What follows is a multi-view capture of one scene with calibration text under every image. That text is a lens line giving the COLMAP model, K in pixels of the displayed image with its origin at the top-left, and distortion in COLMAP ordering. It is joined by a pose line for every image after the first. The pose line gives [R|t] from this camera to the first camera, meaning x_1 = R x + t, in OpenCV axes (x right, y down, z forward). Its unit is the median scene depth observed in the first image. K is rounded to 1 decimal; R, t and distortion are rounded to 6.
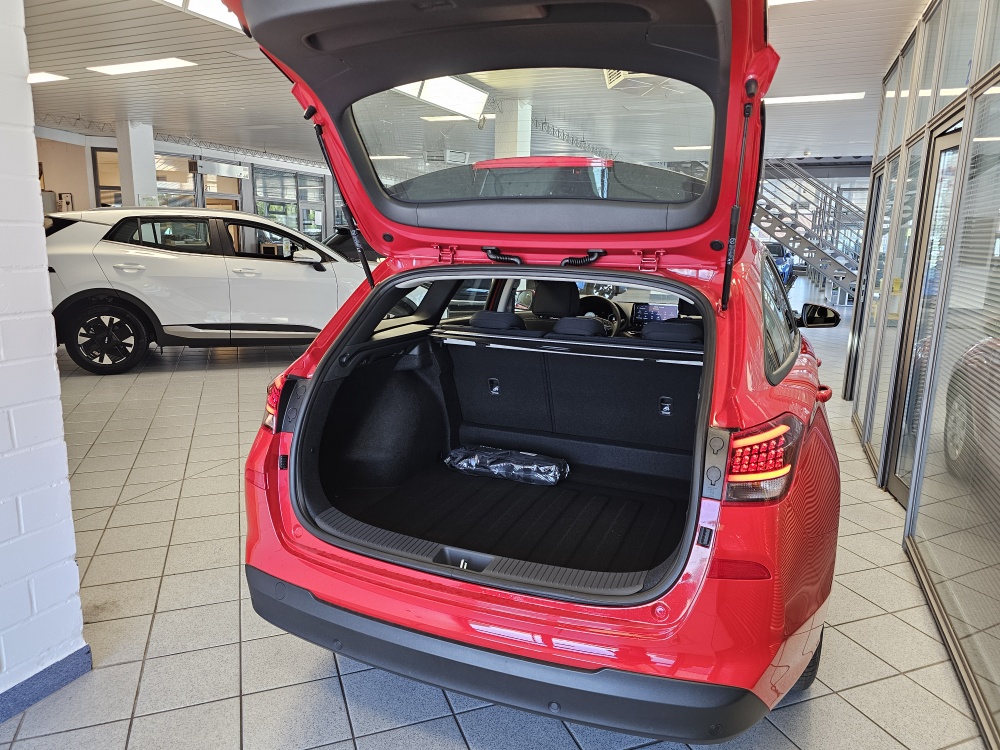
lens RADIAL K [[677.0, 0, 493.0], [0, 677.0, 359.4], [0, 0, 1]] dist [0.028811, -0.034372]
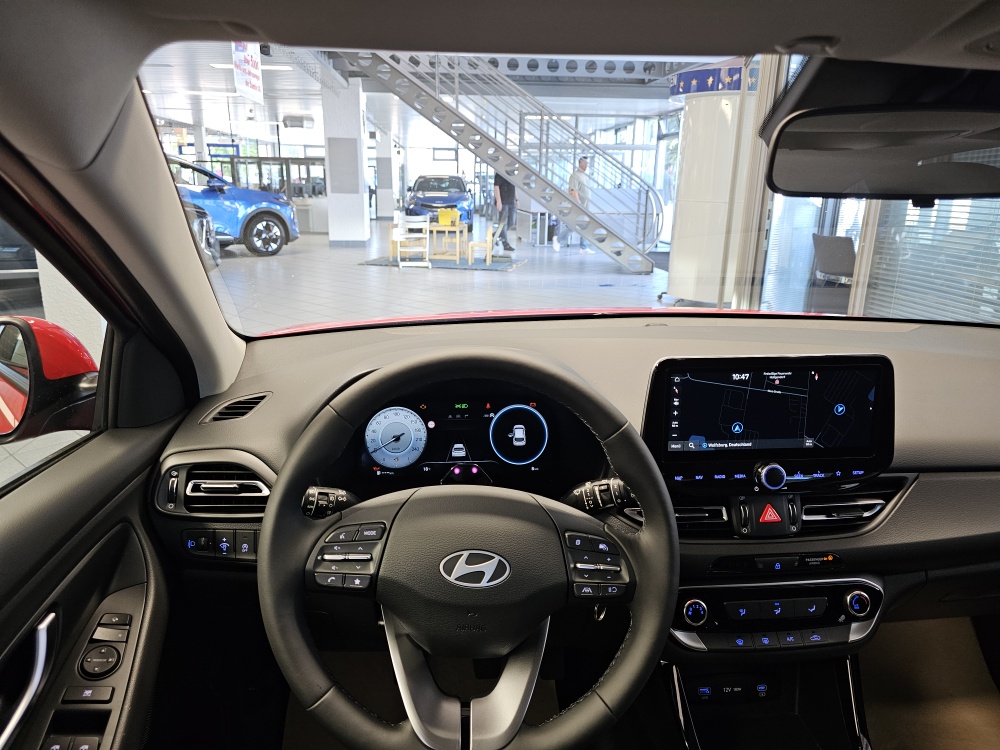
lens RADIAL K [[669.4, 0, 493.4], [0, 669.4, 369.0], [0, 0, 1]] dist [0.054753, -0.049461]
pose [[0.878502, -0.127039, 0.460537, 0.027116], [0.080503, 0.989576, 0.119410, -0.033605], [-0.470906, -0.067827, 0.879572, 0.270842]]
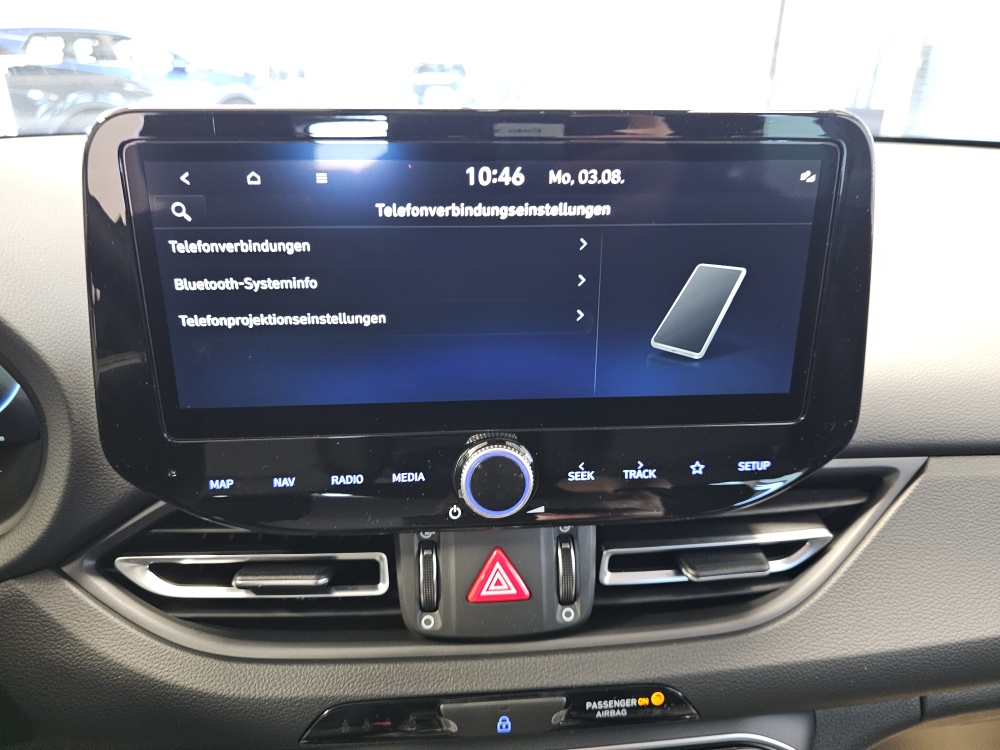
lens RADIAL K [[685.2, 0, 492.4], [0, 685.2, 371.0], [0, 0, 1]] dist [0.033185, -0.049345]
pose [[0.890426, -0.182854, 0.416780, 0.065660], [0.080626, 0.964633, 0.250962, -0.023849], [-0.447929, -0.189860, 0.873678, 0.292840]]
